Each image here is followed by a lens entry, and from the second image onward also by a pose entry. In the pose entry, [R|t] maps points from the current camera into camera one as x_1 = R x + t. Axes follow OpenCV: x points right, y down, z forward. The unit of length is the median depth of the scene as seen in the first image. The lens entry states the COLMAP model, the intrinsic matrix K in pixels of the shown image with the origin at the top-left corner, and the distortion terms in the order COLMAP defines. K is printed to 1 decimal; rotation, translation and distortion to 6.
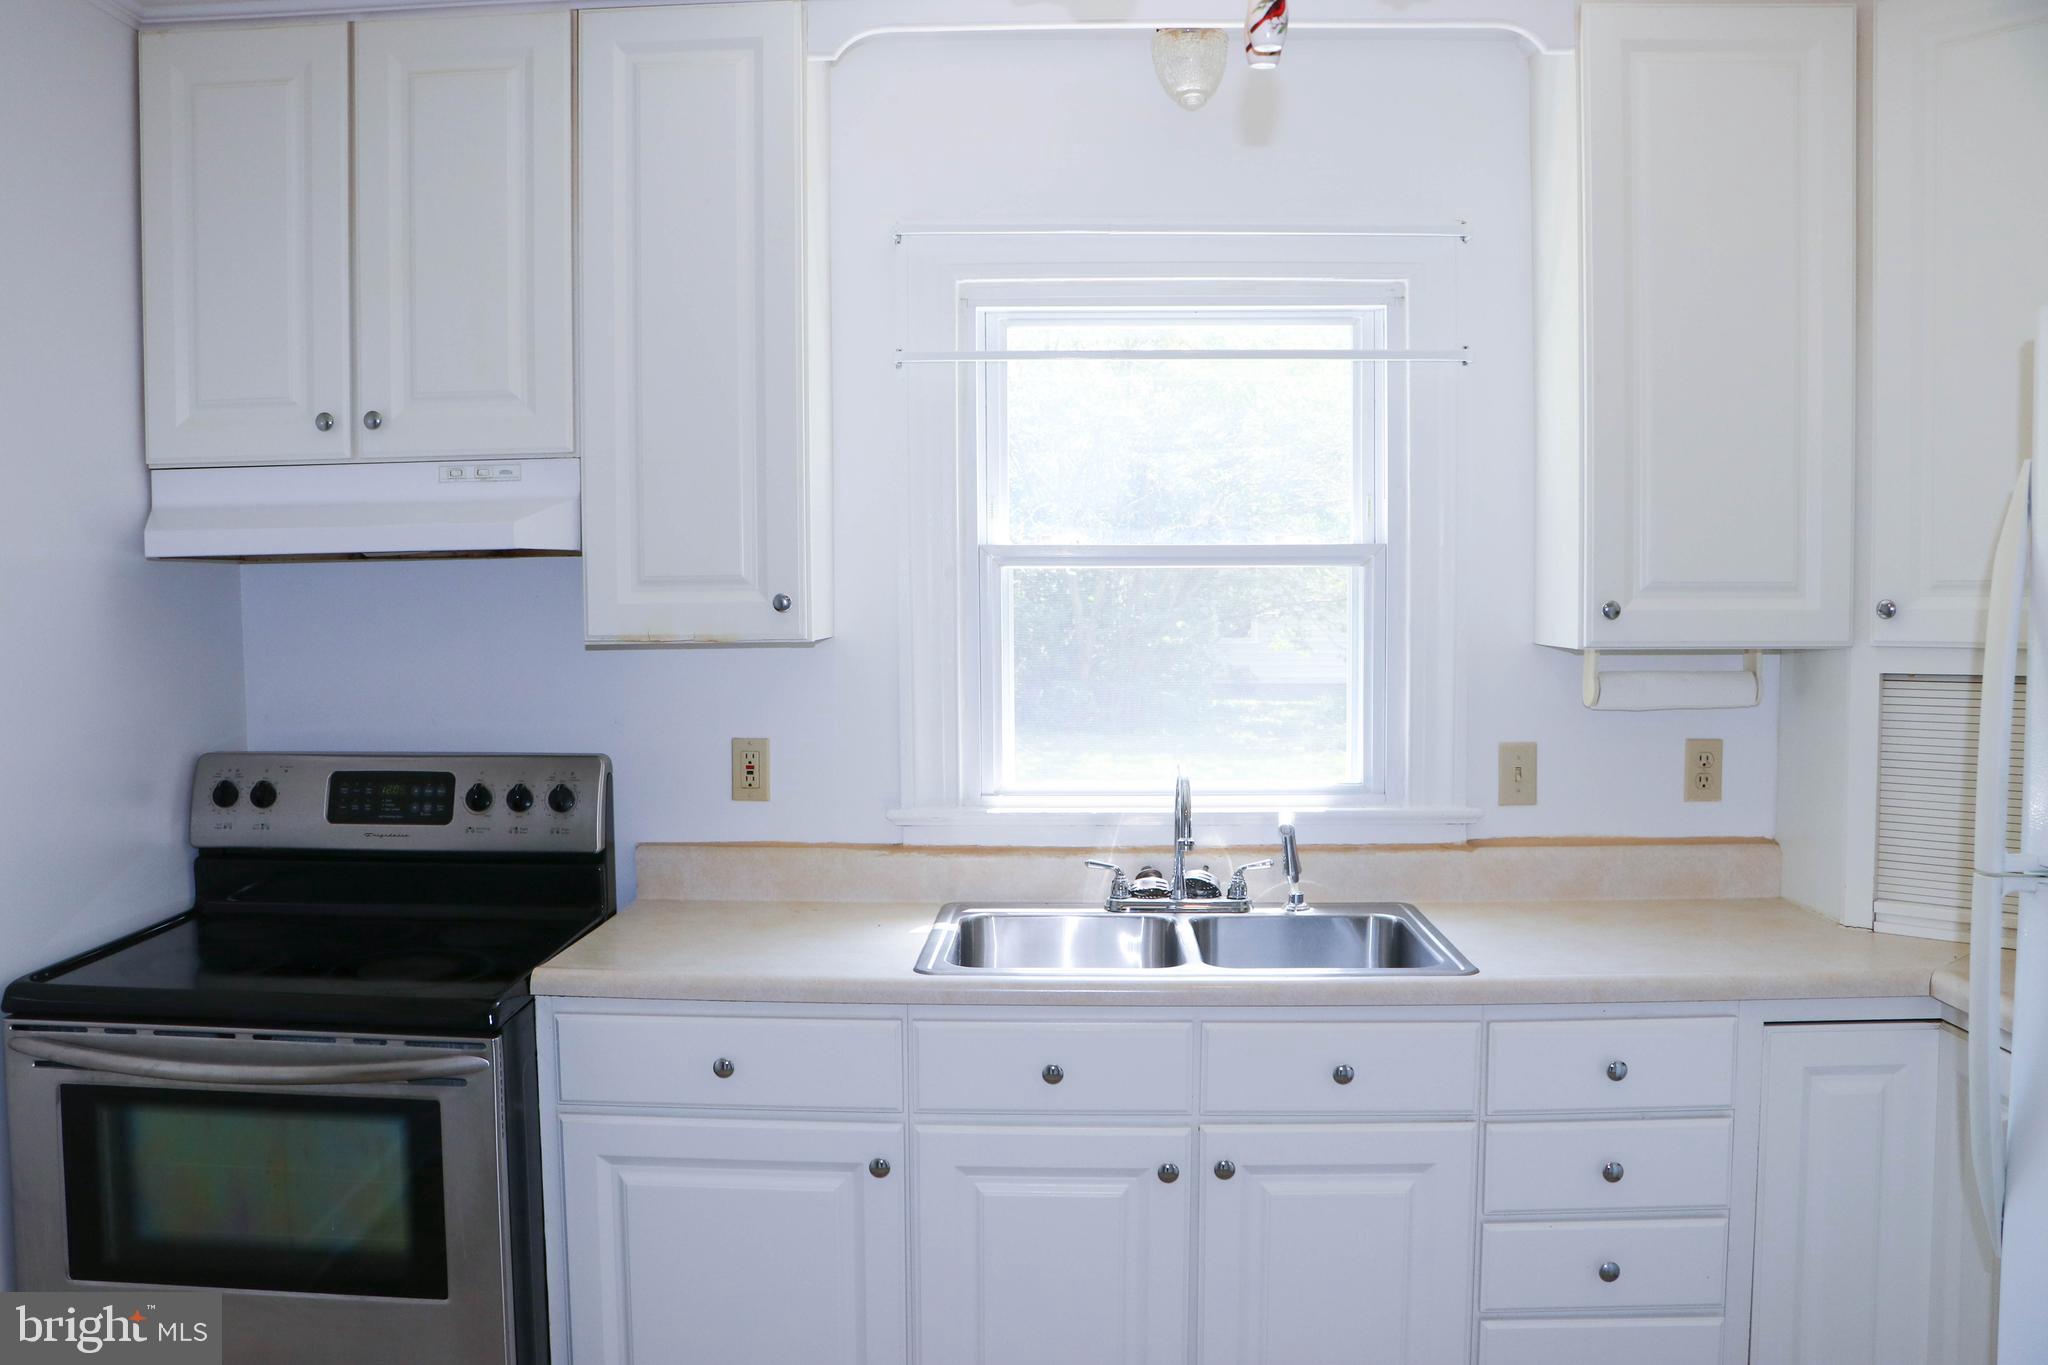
lens RADIAL K [[1680.3, 0, 1009.3], [0, 1680.3, 681.5], [0, 0, 1]] dist [-0.186372, 0.163144]
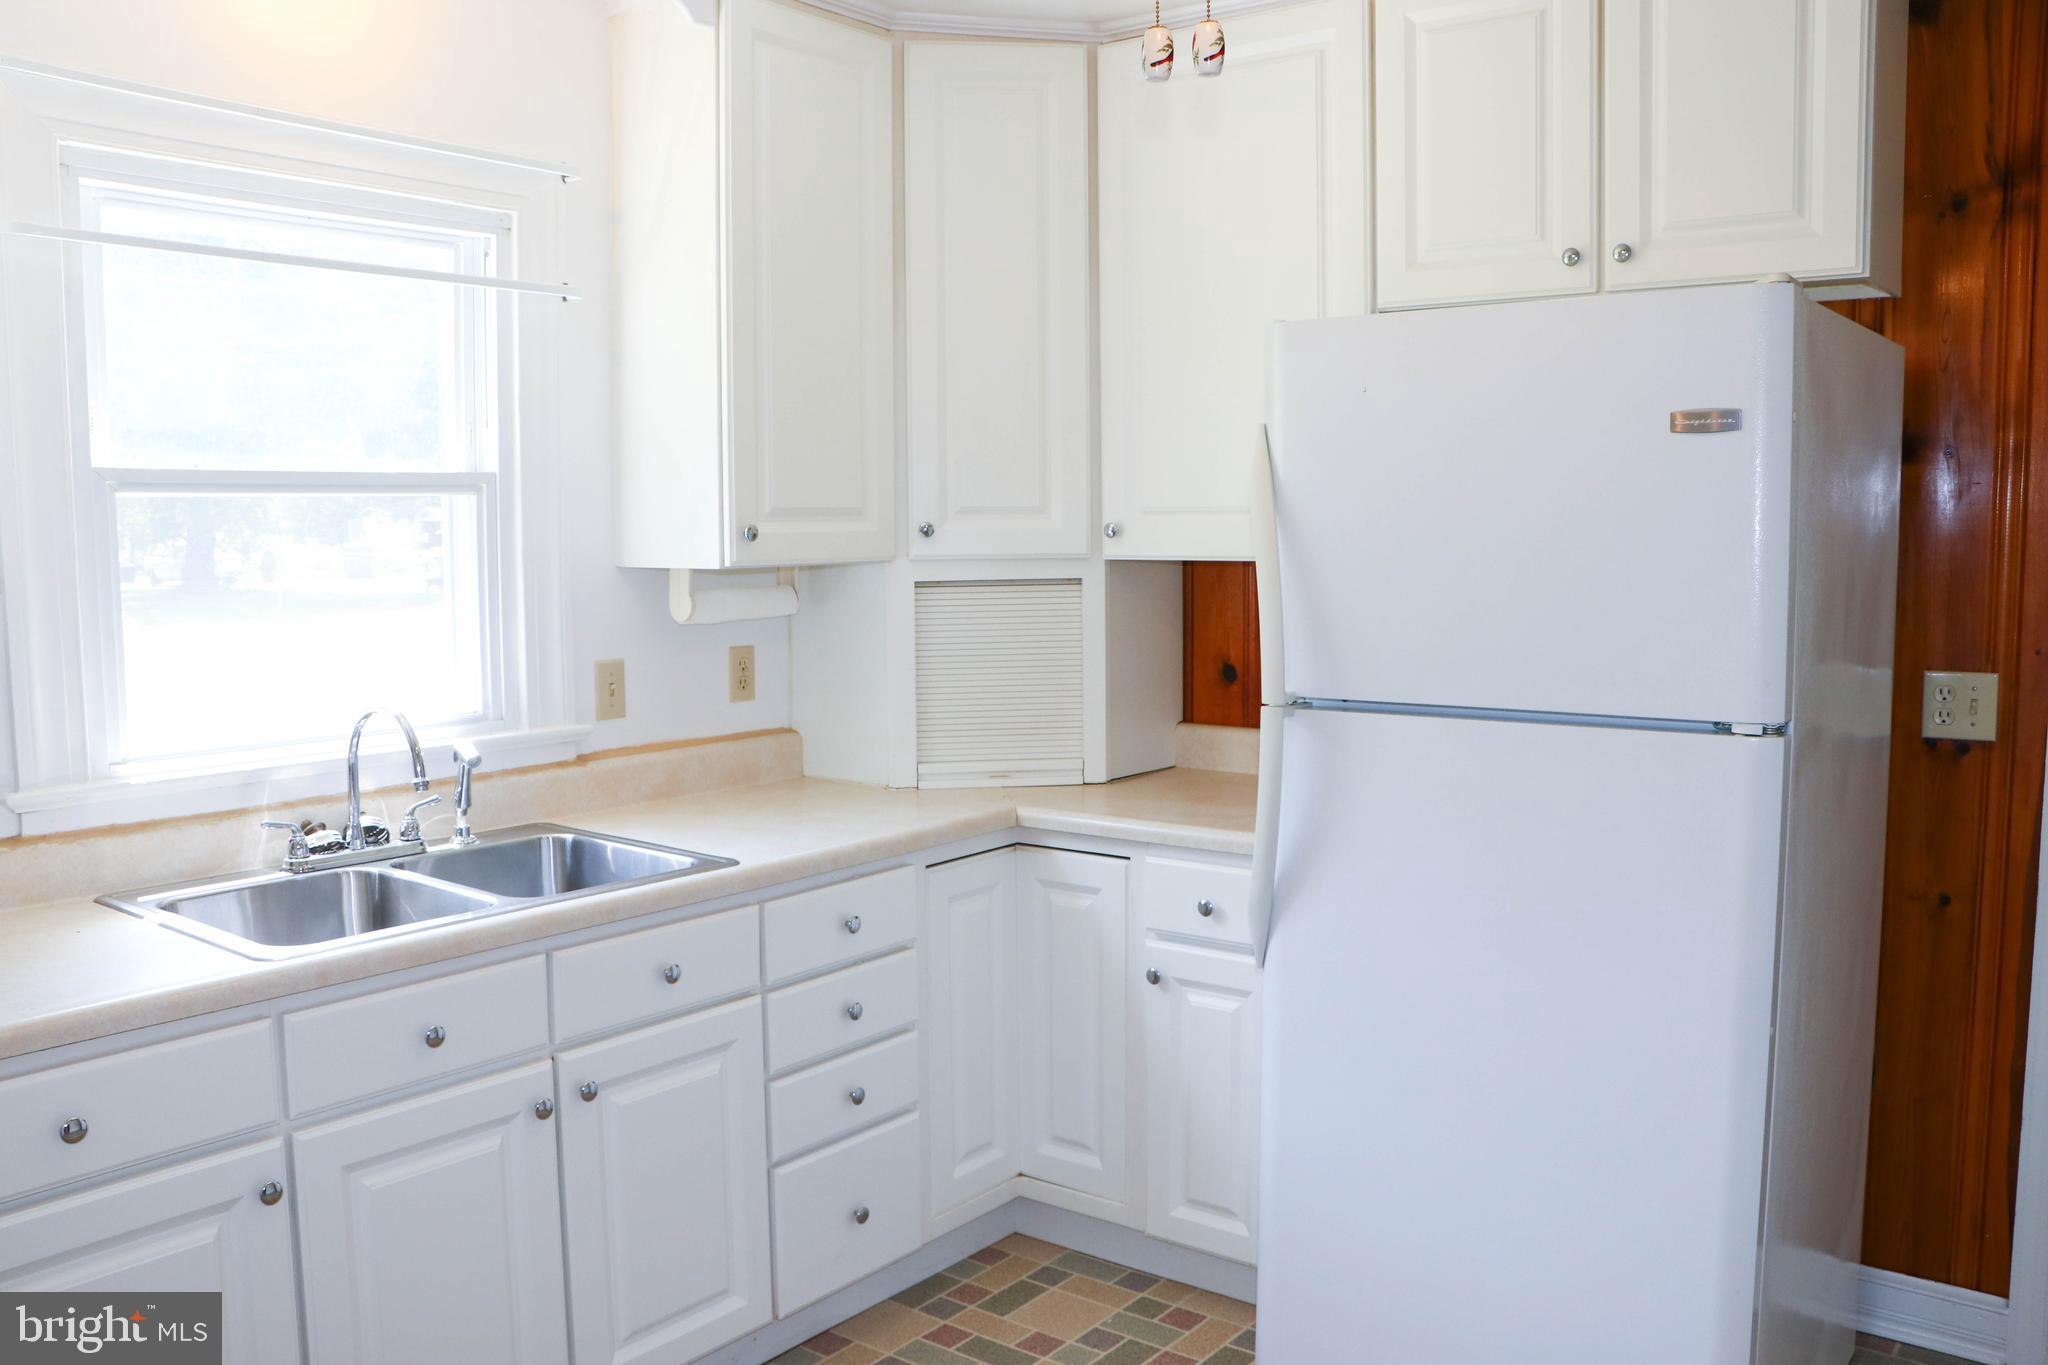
lens RADIAL K [[1680.3, 0, 1023.9], [0, 1680.3, 692.0], [0, 0, 1]] dist [-0.186372, 0.163144]
pose [[0.575679, -0.080650, 0.813689, -0.432319], [0.042240, 0.996728, 0.068907, -0.005421], [-0.816584, -0.005298, 0.577202, 0.170124]]
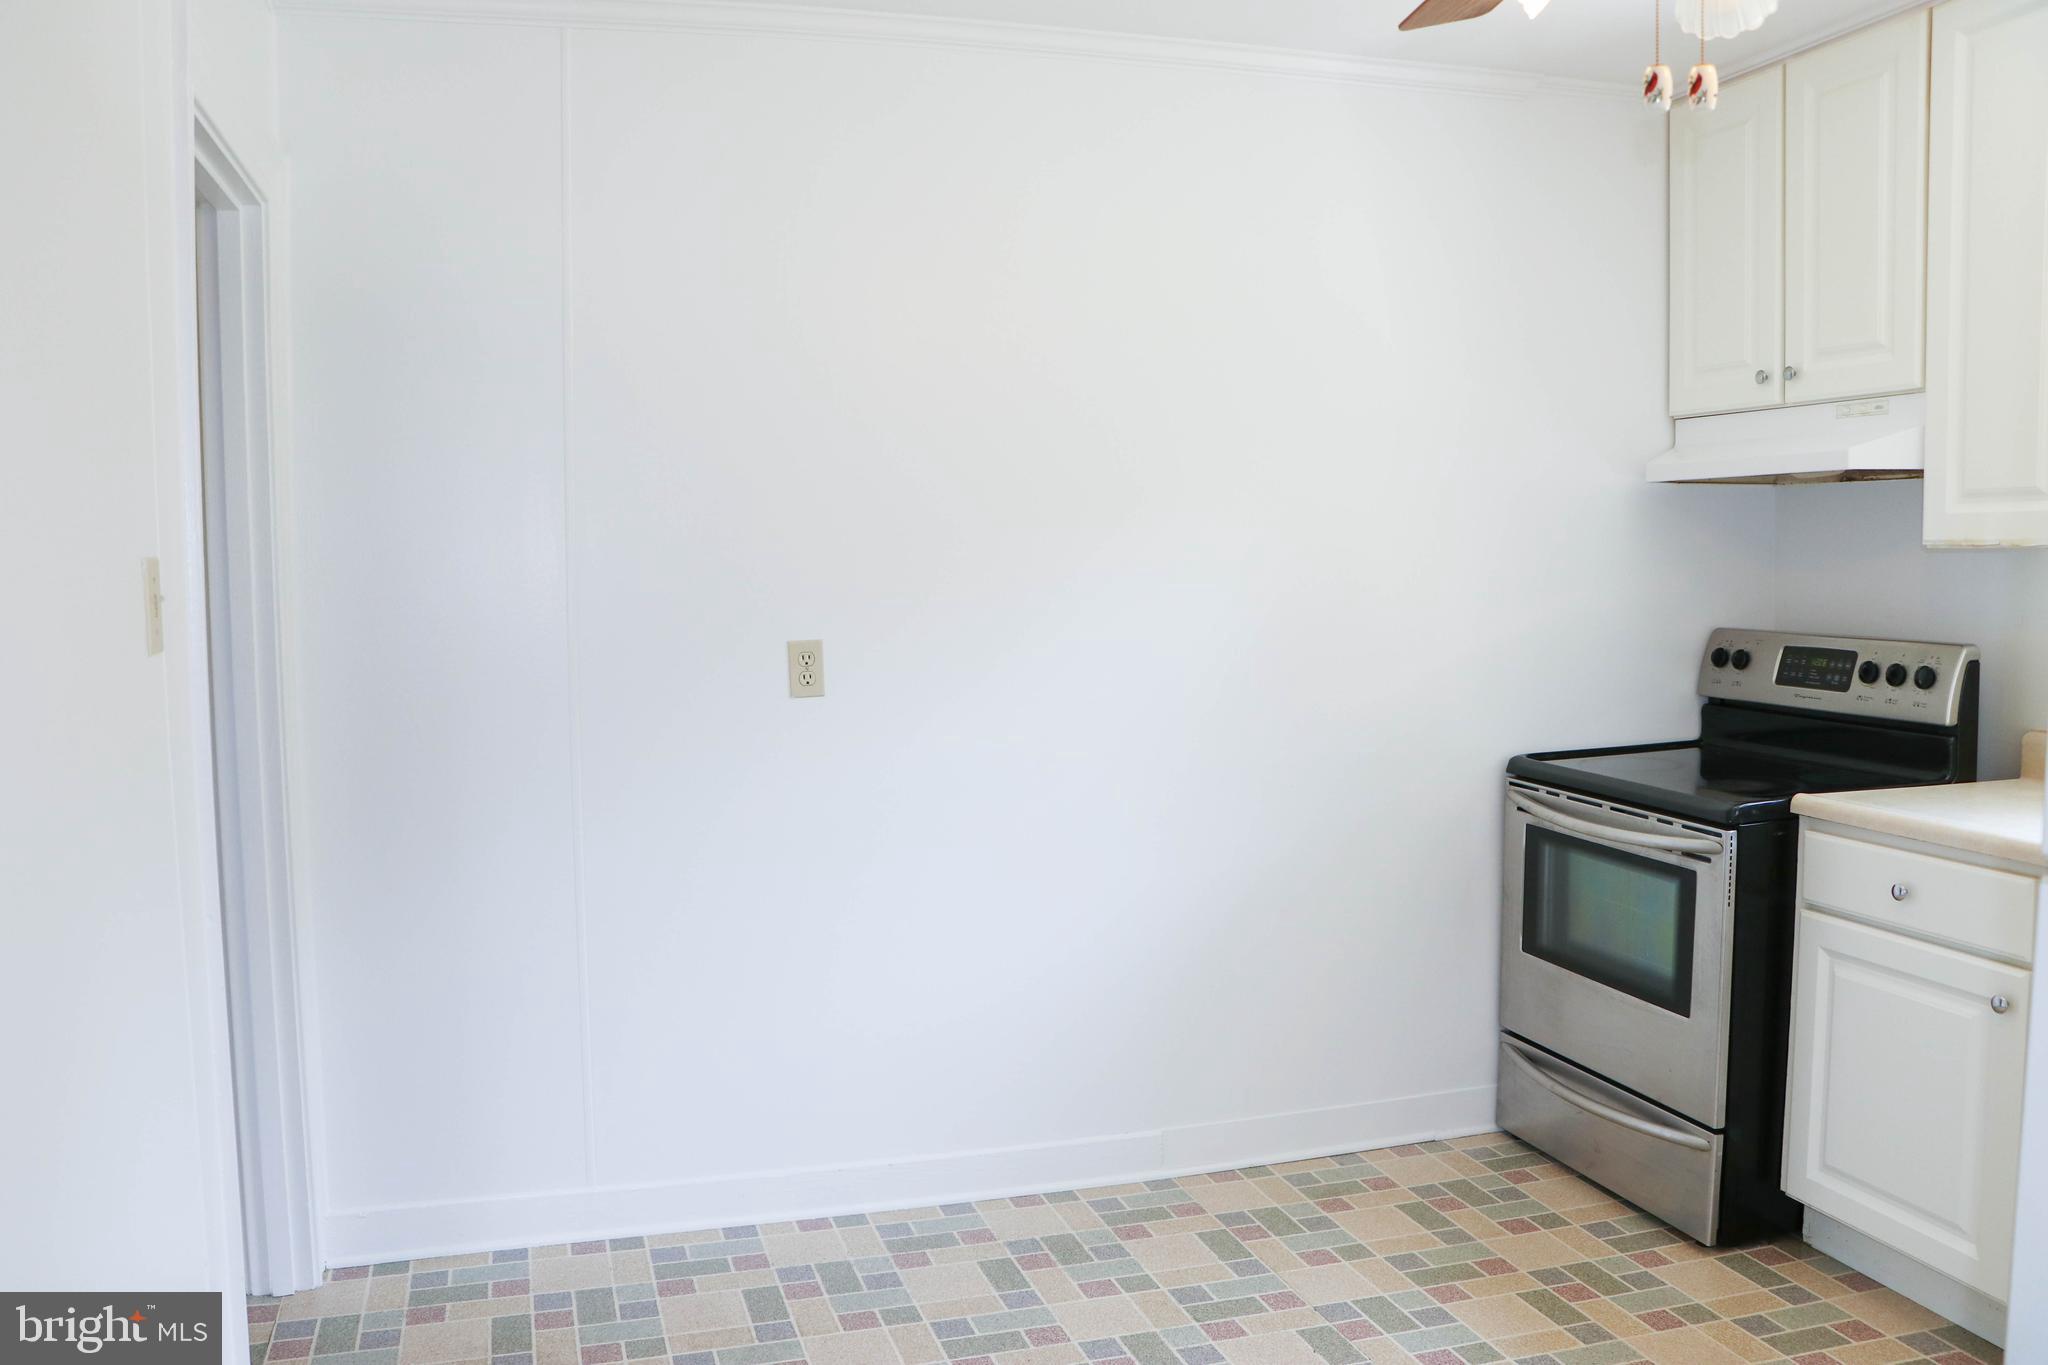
lens RADIAL K [[1680.3, 0, 1019.6], [0, 1680.3, 690.4], [0, 0, 1]] dist [-0.186372, 0.163144]
pose [[0.345327, 0.082724, -0.934829, 0.590887], [-0.041028, 0.996486, 0.073024, 0.021602], [0.937585, 0.013137, 0.347508, -0.016669]]
